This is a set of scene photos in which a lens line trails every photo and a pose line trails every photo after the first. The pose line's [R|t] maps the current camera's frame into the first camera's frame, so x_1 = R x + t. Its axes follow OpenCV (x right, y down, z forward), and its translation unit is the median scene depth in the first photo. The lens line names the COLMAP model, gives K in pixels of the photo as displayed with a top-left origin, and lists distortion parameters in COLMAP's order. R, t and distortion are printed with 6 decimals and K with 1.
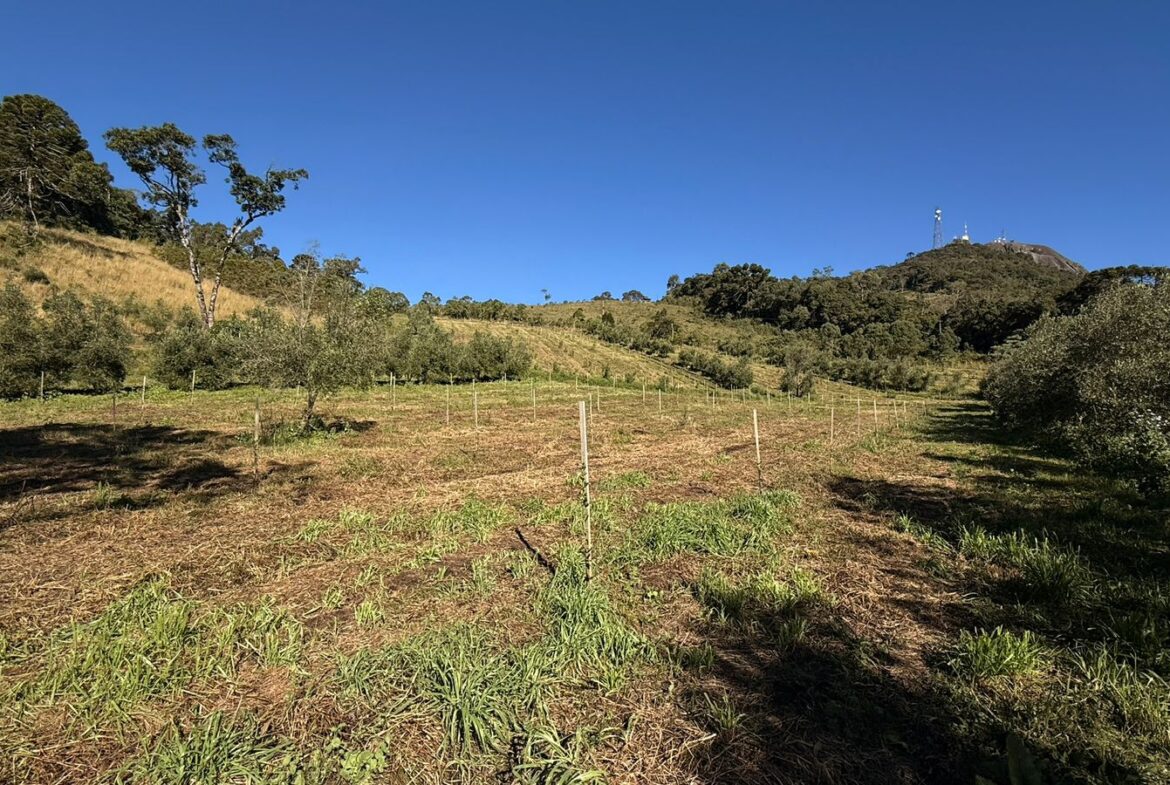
lens RADIAL K [[590.4, 0, 582.5], [0, 590.4, 395.5], [0, 0, 1]] dist [0.000184, 0.000064]
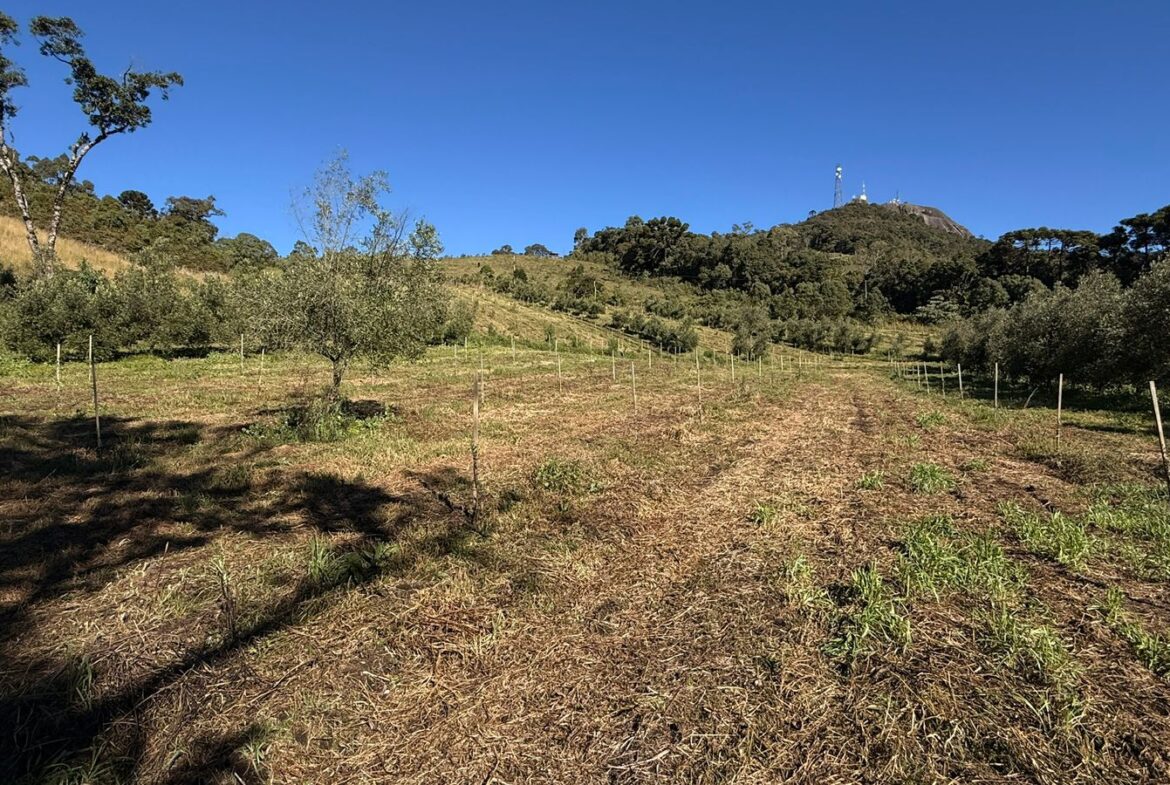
lens RADIAL K [[643.9, 0, 585.0], [0, 643.9, 392.5], [0, 0, 1]] dist [0.000845, -0.000593]
pose [[0.984275, -0.021171, 0.175369, -0.057909], [0.012595, 0.998676, 0.049872, -0.001203], [-0.176192, -0.046879, 0.983239, 0.033240]]
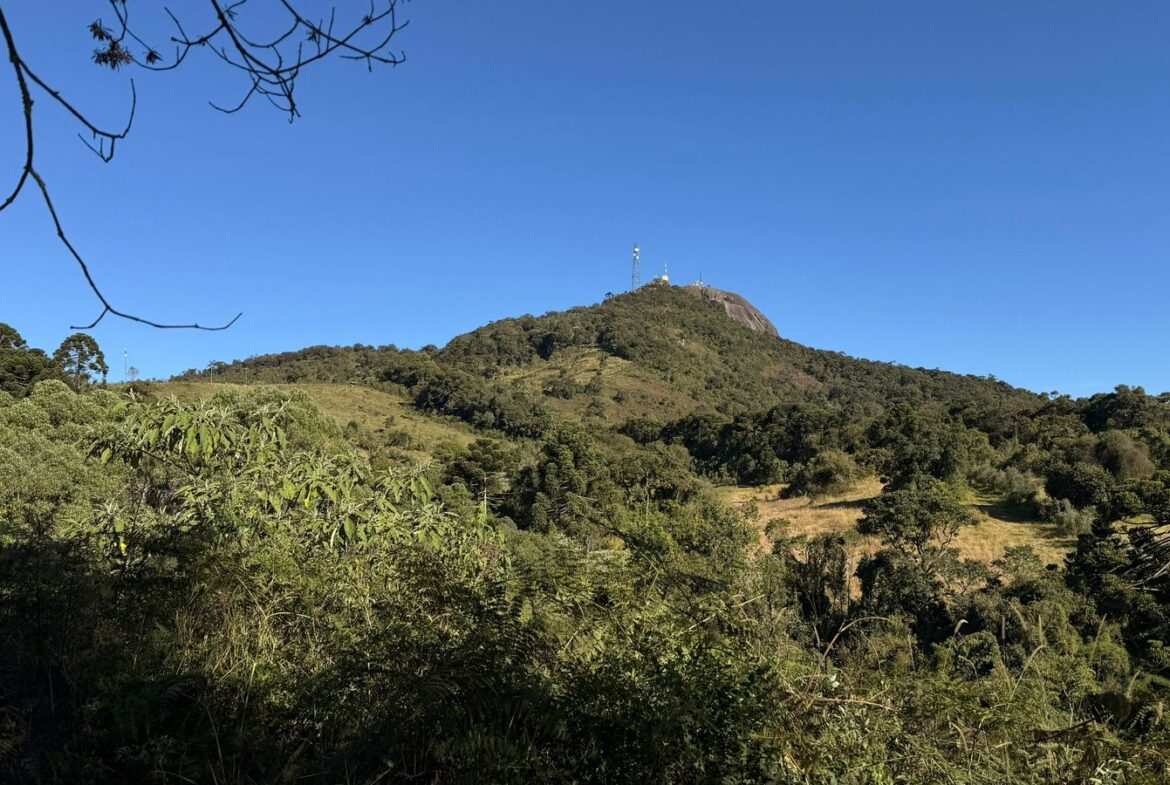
lens RADIAL K [[984.6, 0, 579.7], [0, 984.6, 391.5], [0, 0, 1]] dist [0.204628, -0.334287]
pose [[0.903756, 0.023757, 0.427388, -0.784303], [-0.003594, 0.998845, -0.047923, -0.170301], [-0.428032, 0.041775, 0.902797, -2.170229]]
